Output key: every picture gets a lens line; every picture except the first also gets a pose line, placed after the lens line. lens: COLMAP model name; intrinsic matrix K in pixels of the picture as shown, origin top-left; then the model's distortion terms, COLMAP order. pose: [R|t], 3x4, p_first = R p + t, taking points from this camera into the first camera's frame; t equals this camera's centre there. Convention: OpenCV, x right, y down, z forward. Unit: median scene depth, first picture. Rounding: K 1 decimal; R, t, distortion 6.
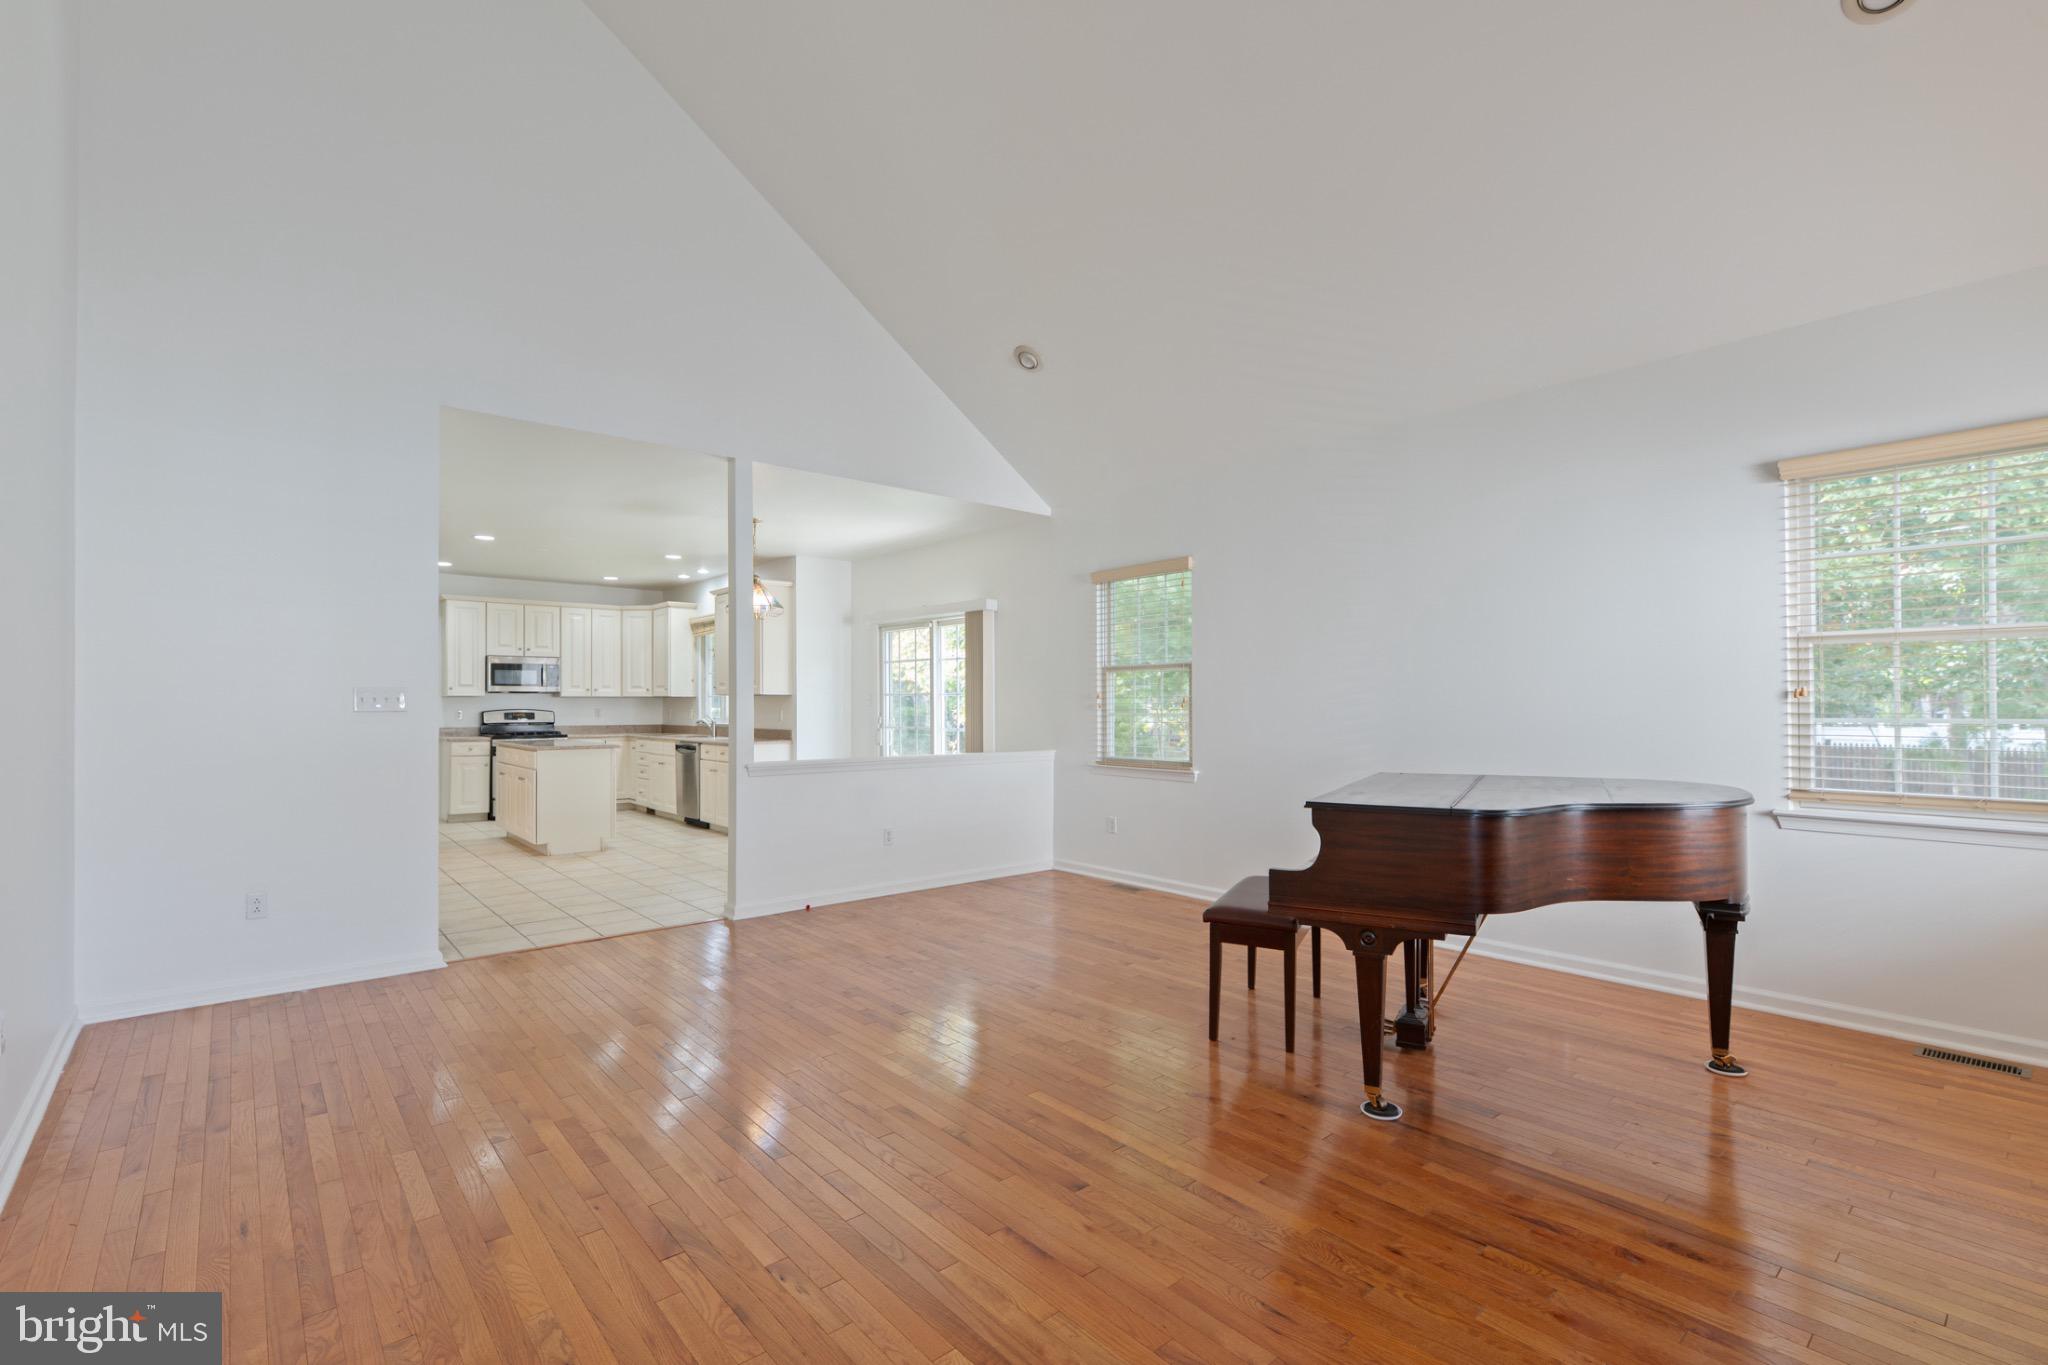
lens RADIAL K [[905.5, 0, 1033.6], [0, 905.5, 702.2], [0, 0, 1]] dist [-0.001614, -0.000814]
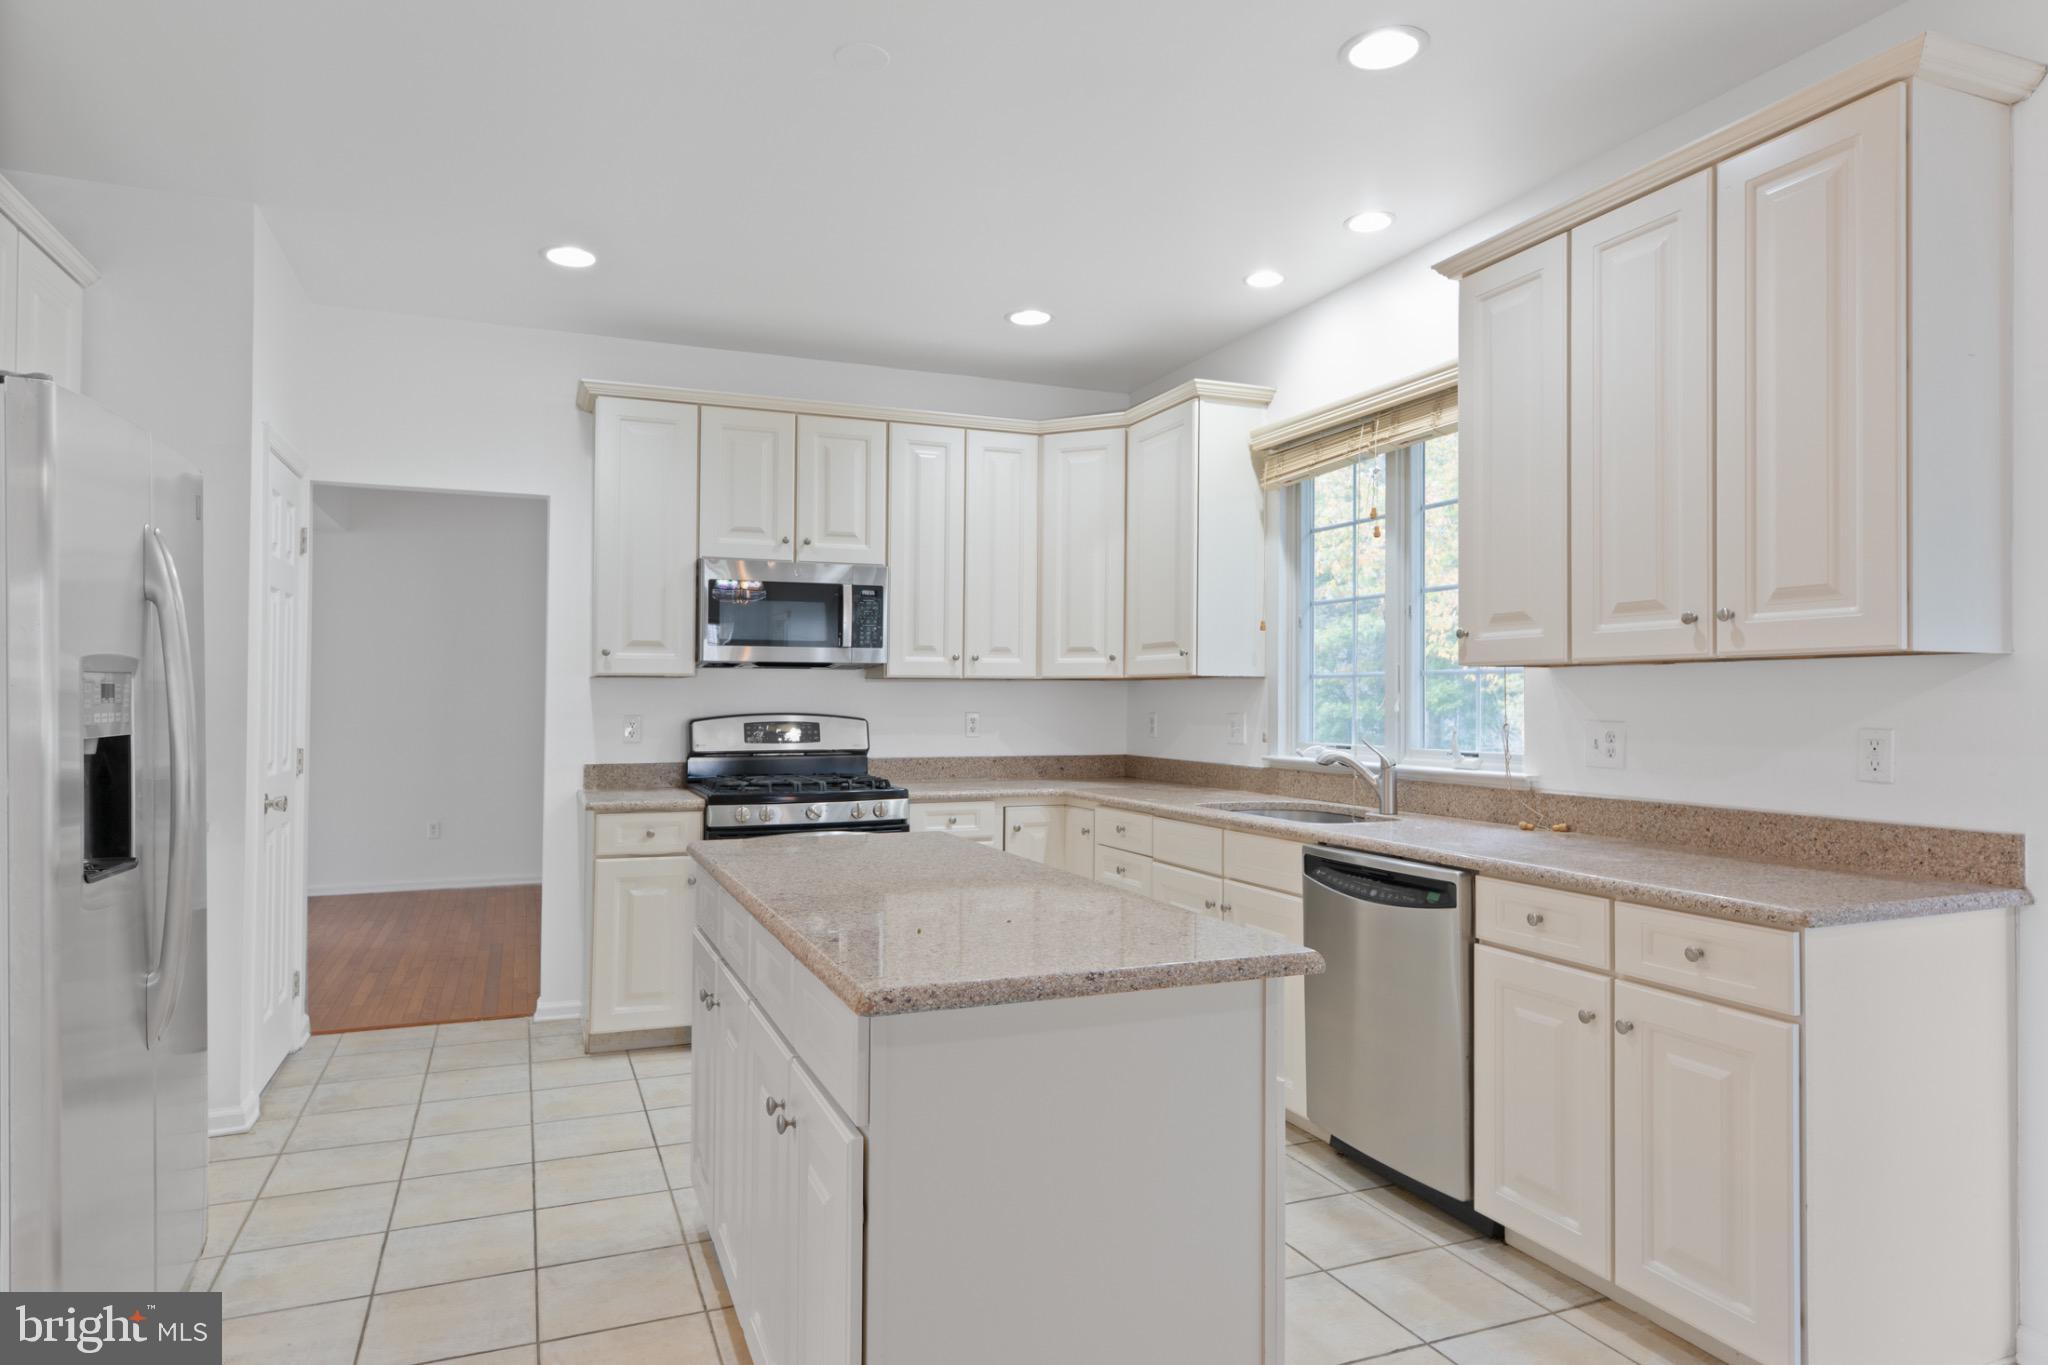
lens RADIAL K [[1191.6, 0, 1014.9], [0, 1191.6, 687.9], [0, 0, 1]] dist [0.000650, -0.001206]
pose [[0.946695, 0.000711, -0.322132, -0.334307], [-0.003367, 0.999965, -0.007688, 0.001358], [0.322115, 0.008363, 0.946664, 0.592660]]
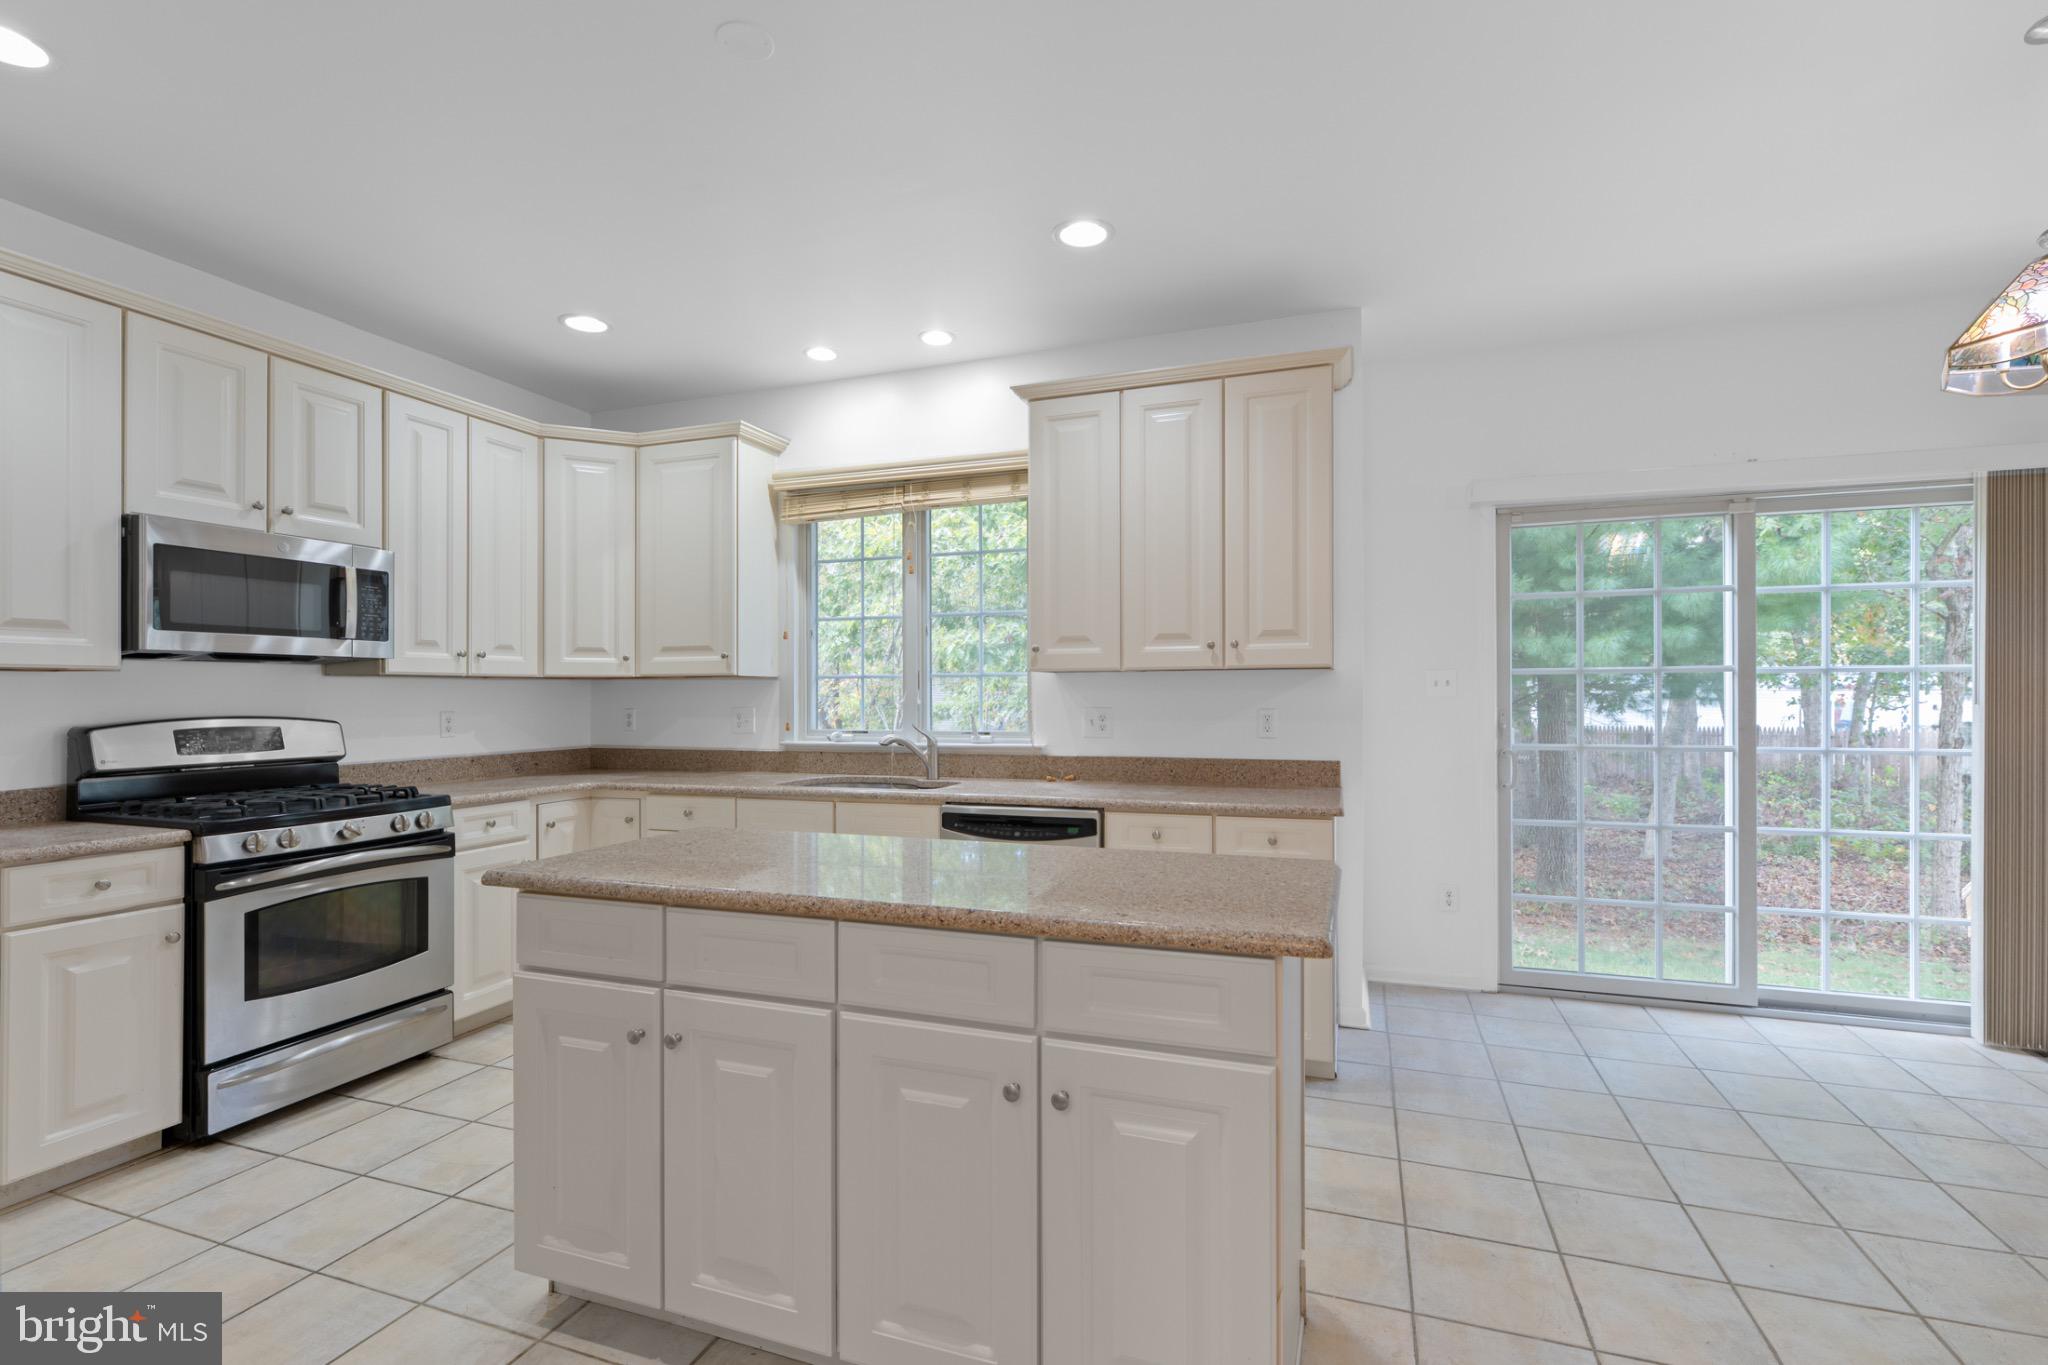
lens RADIAL K [[905.5, 0, 1028.3], [0, 905.5, 699.8], [0, 0, 1]] dist [-0.001614, -0.000814]
pose [[0.870308, -0.005276, 0.492479, -0.492505], [0.002525, 0.999977, 0.006251, 0.001508], [-0.492501, -0.004196, 0.870302, 0.628224]]
